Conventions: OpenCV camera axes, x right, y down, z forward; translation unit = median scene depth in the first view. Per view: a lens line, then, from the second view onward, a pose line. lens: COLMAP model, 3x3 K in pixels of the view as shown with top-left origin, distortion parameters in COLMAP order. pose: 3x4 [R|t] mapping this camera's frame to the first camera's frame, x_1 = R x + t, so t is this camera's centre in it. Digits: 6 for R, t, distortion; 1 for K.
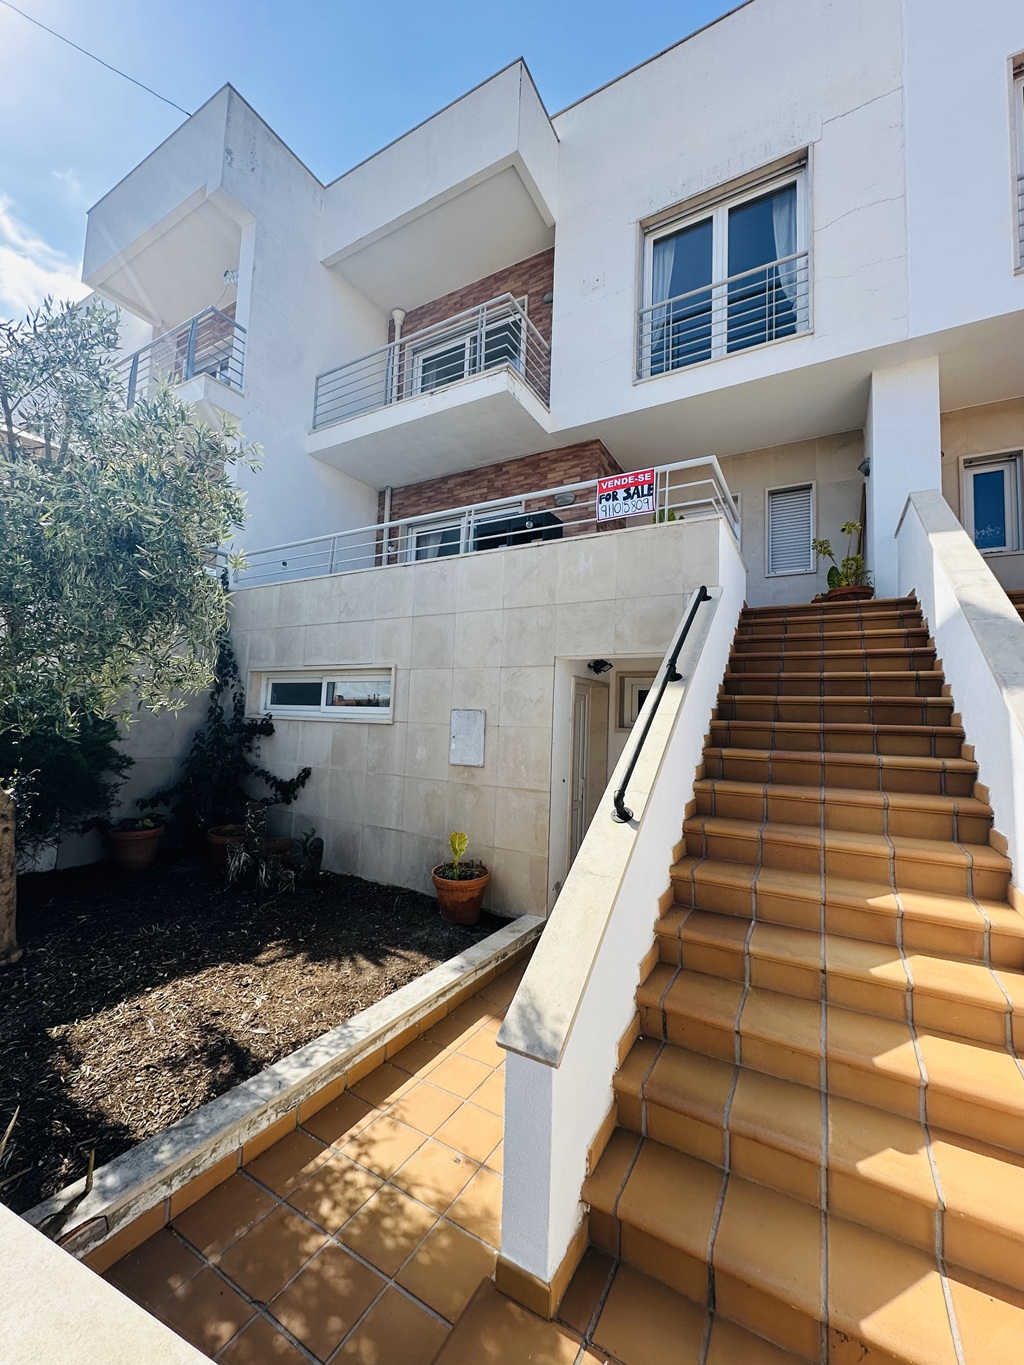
lens RADIAL K [[546.4, 0, 508.6], [0, 546.4, 680.7], [0, 0, 1]] dist [-0.000181, 0.000243]
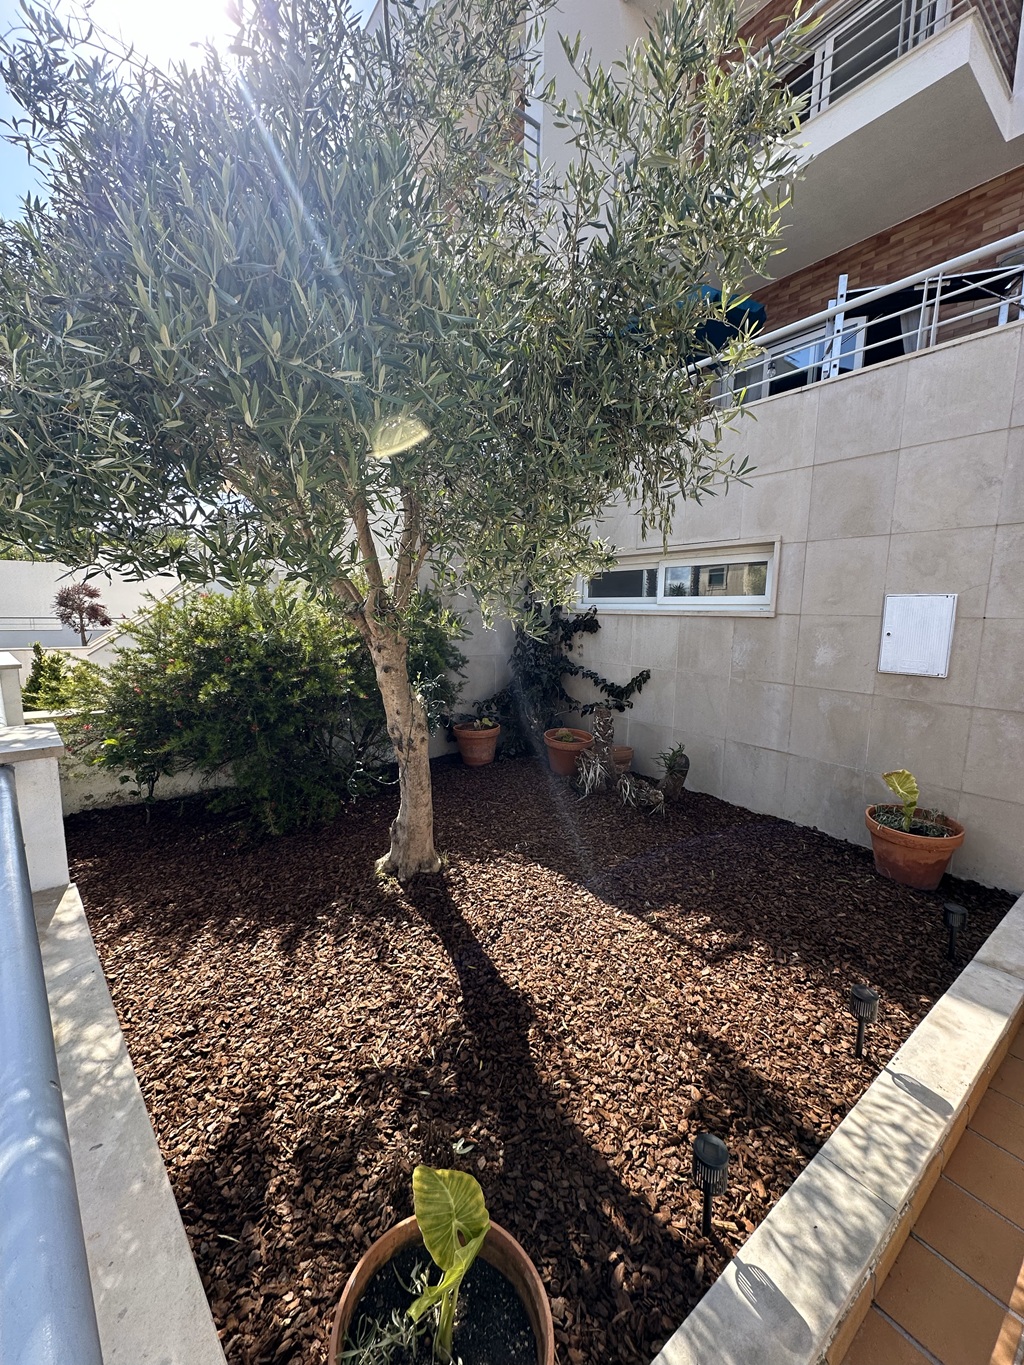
lens RADIAL K [[546.4, 0, 508.6], [0, 546.4, 680.7], [0, 0, 1]] dist [-0.000181, 0.000243]
pose [[0.921318, 0.029776, -0.387668, -0.254022], [0.045665, 0.981875, 0.183944, 0.008718], [0.386119, -0.187174, 0.903260, 0.147928]]
